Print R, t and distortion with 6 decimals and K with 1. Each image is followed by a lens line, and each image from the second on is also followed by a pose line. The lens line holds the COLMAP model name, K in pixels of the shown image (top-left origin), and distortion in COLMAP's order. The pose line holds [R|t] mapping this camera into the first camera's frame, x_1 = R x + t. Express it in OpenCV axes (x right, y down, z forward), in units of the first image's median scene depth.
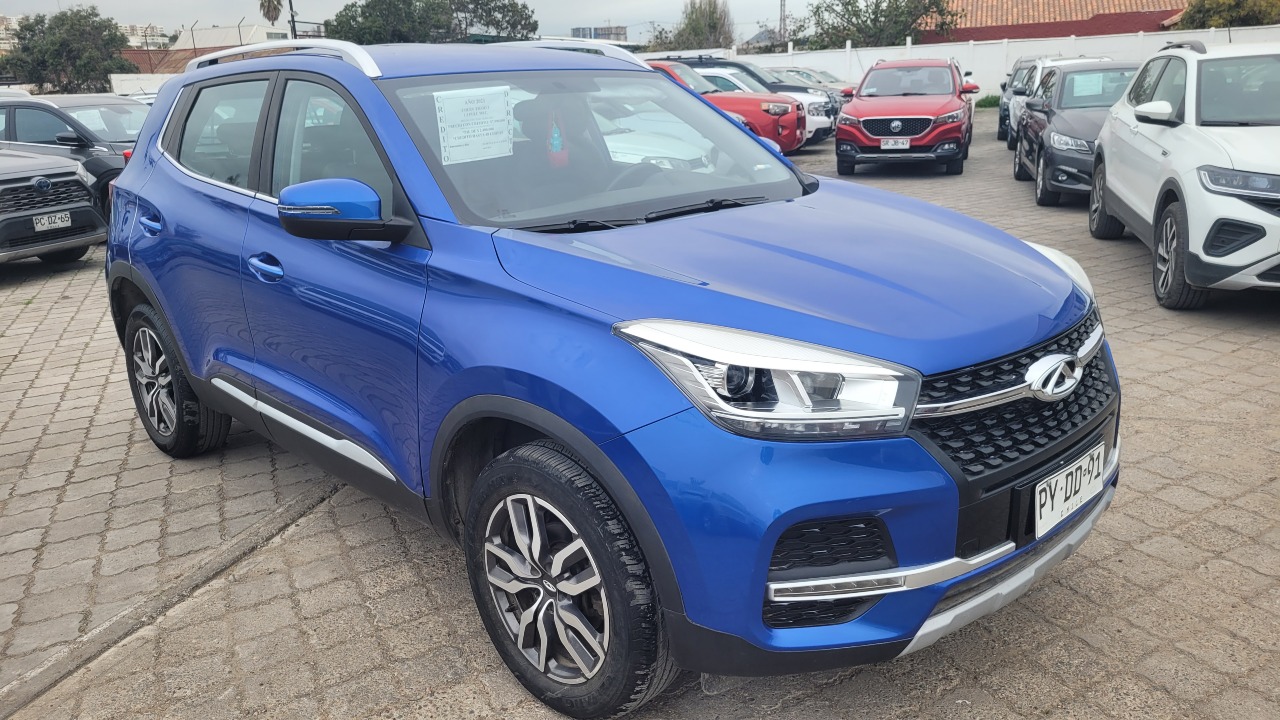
lens RADIAL K [[992.1, 0, 629.7], [0, 992.1, 360.1], [0, 0, 1]] dist [0.028382, -0.011811]
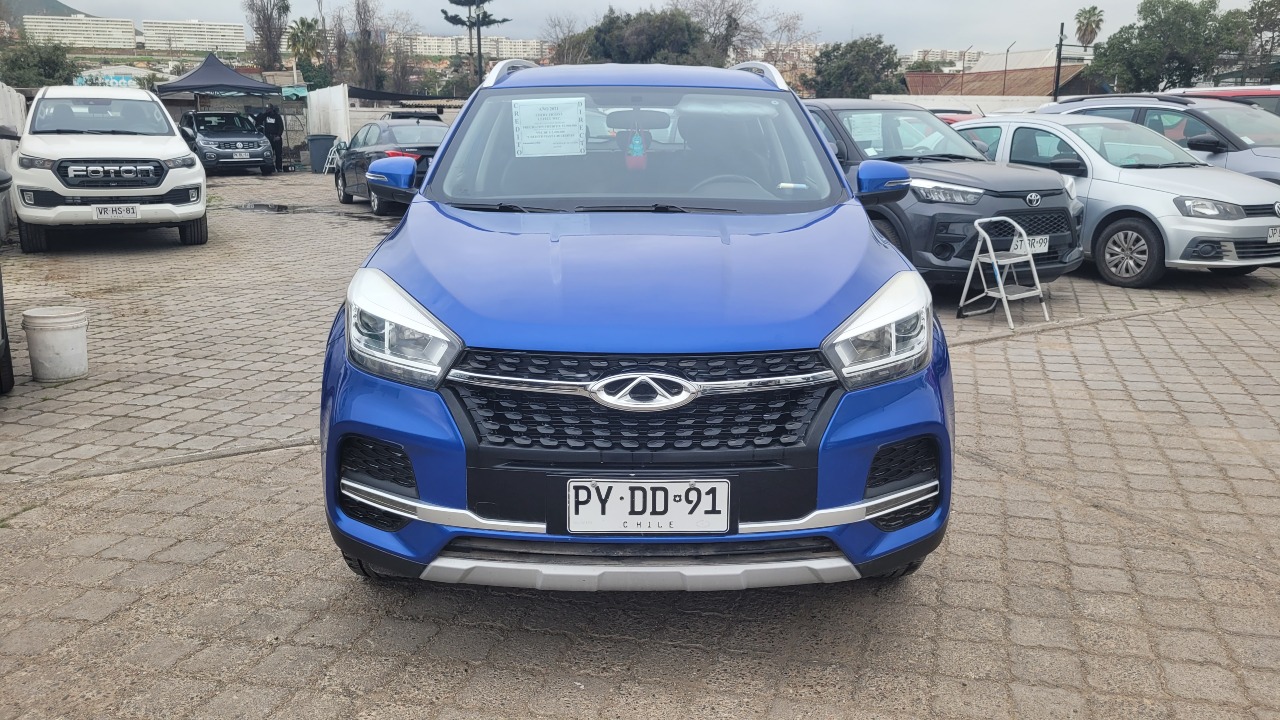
lens RADIAL K [[992.1, 0, 629.7], [0, 992.1, 360.1], [0, 0, 1]] dist [0.028382, -0.011811]
pose [[0.725285, 0.201924, -0.658170, 0.785228], [-0.216500, 0.974414, 0.060369, -0.051906], [0.653520, 0.098709, 0.750445, 0.170263]]
